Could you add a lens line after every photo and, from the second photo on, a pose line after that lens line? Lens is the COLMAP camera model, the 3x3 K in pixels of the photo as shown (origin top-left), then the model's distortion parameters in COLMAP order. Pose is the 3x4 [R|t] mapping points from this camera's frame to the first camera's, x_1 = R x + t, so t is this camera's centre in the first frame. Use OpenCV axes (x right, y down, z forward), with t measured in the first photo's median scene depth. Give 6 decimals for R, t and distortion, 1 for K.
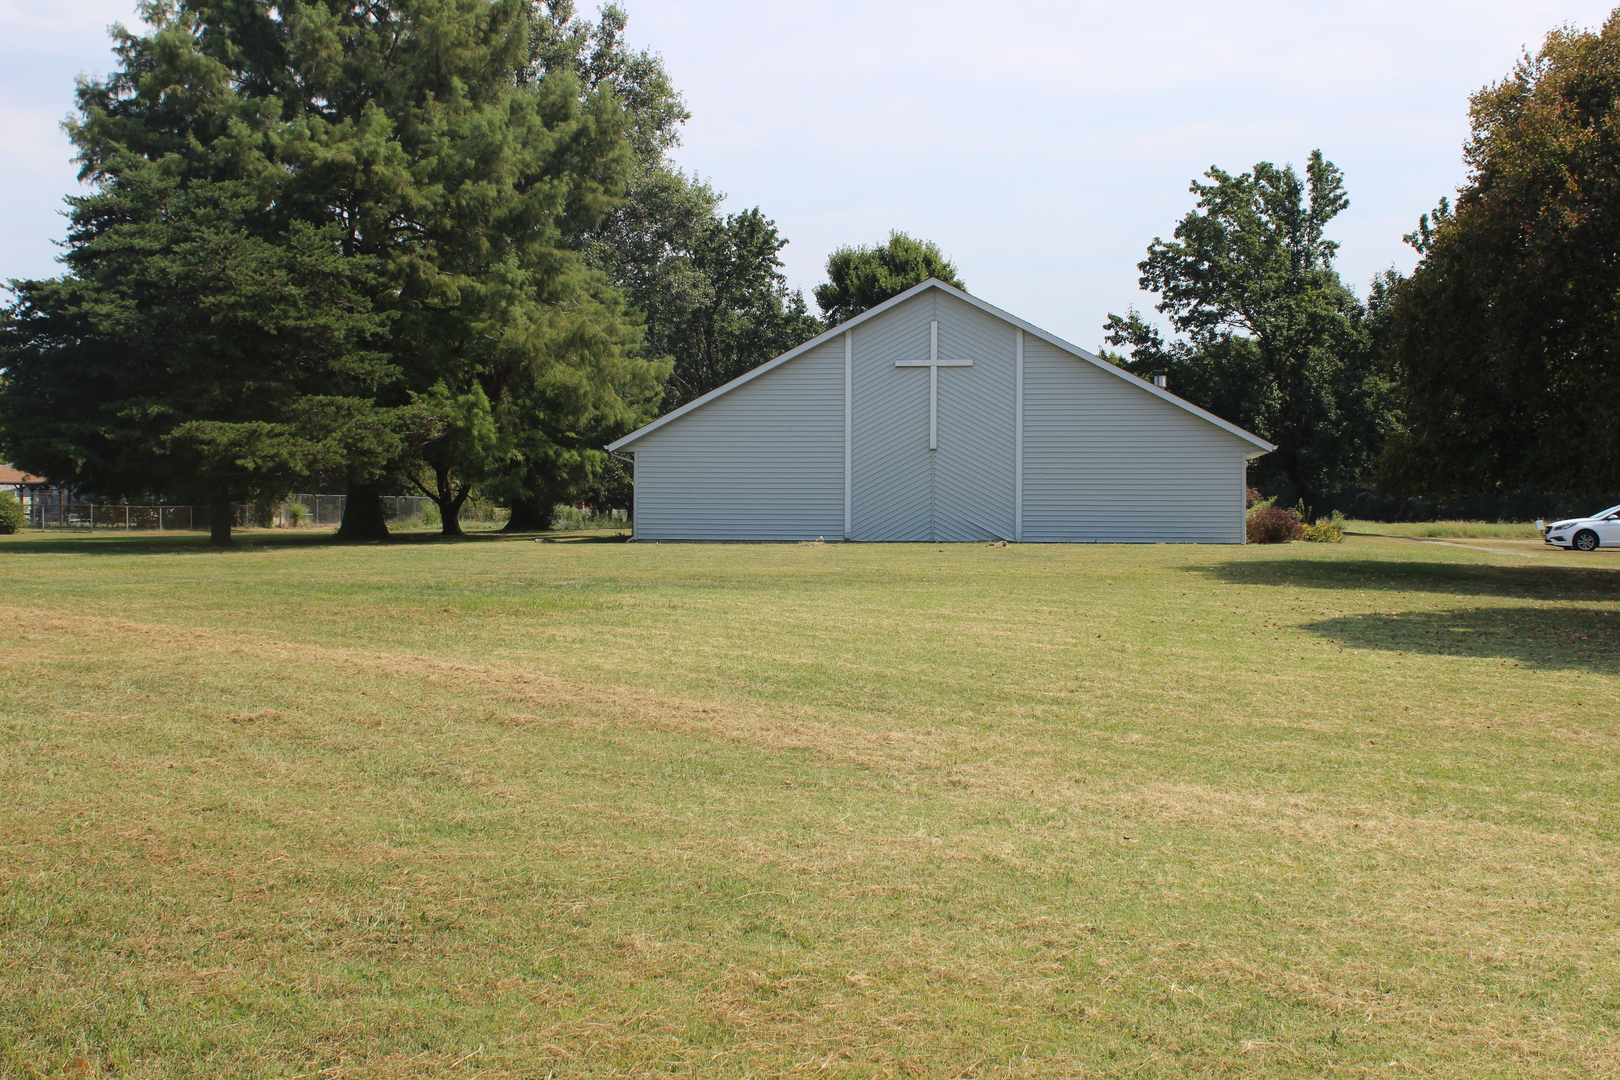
lens RADIAL K [[2525.1, 0, 810.0], [0, 2525.1, 537.4], [0, 0, 1]] dist [0.006314, 0.000000]
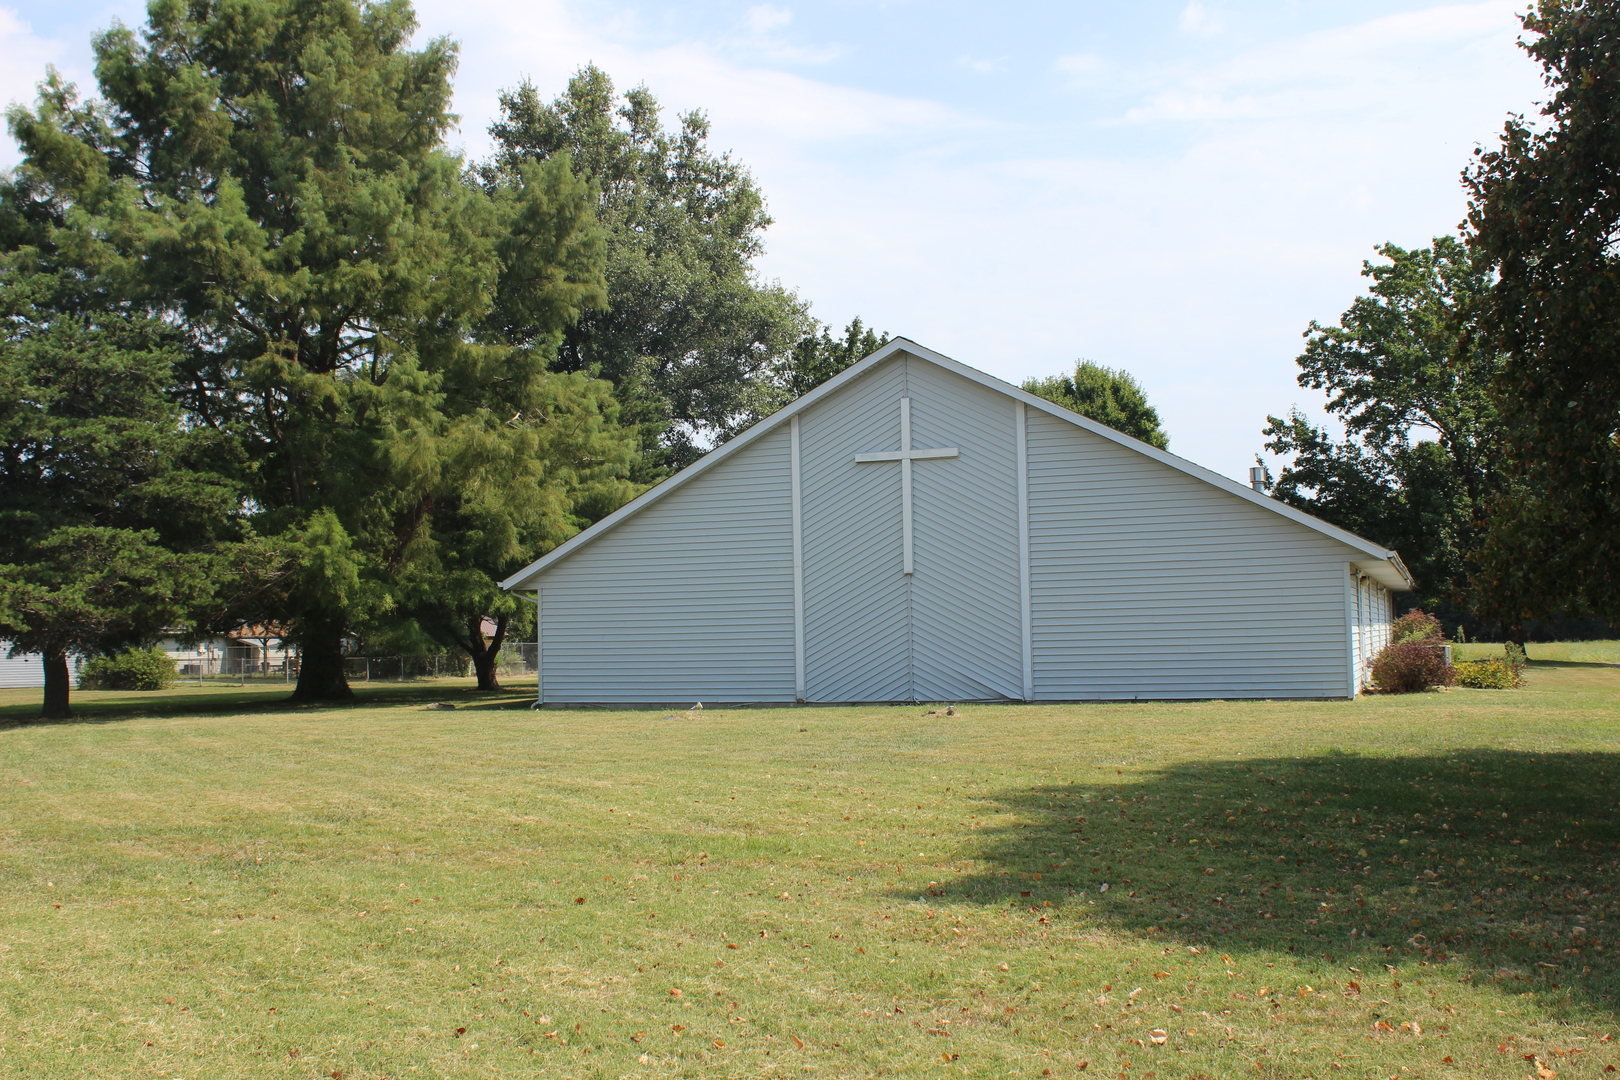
lens RADIAL K [[1731.5, 0, 813.8], [0, 1731.5, 602.0], [0, 0, 1]] dist [-0.085441, 0.000000]
pose [[0.969390, -0.027665, -0.243961, 0.112916], [0.019732, 0.999196, -0.034902, -0.007752], [0.244730, 0.029020, 0.969157, 0.401986]]
